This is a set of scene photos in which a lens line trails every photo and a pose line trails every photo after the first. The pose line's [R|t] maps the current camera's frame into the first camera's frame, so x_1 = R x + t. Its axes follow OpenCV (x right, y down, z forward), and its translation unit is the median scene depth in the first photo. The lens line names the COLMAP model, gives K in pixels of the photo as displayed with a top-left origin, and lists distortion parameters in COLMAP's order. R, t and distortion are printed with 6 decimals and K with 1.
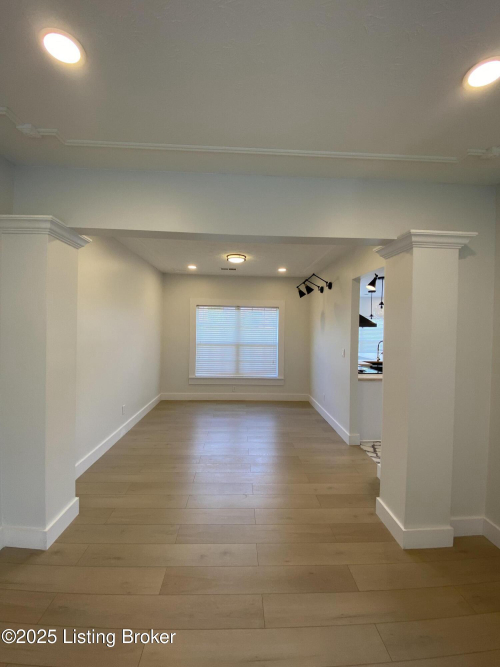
lens RADIAL K [[264.3, 0, 246.2], [0, 264.3, 332.2], [0, 0, 1]] dist [-0.013921, -0.007992]
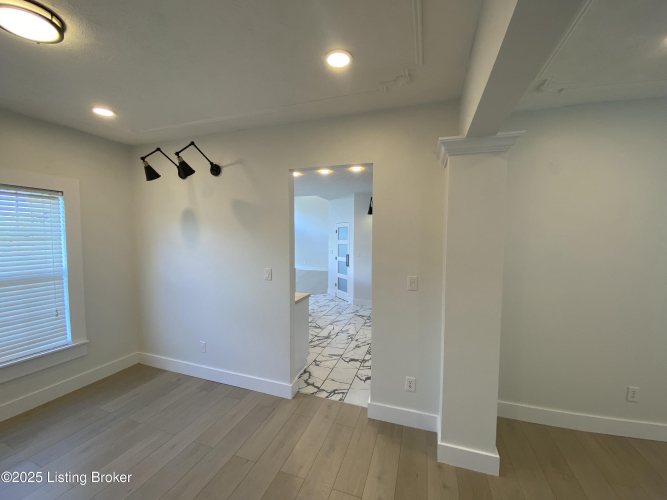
lens RADIAL K [[264.3, 0, 331.2], [0, 264.3, 247.1], [0, 0, 1]] dist [-0.013921, -0.007992]
pose [[0.328376, -0.072046, 0.941796, -0.198786], [0.011577, 0.997319, 0.072257, -0.038665], [-0.944476, -0.012824, 0.328329, 0.572969]]
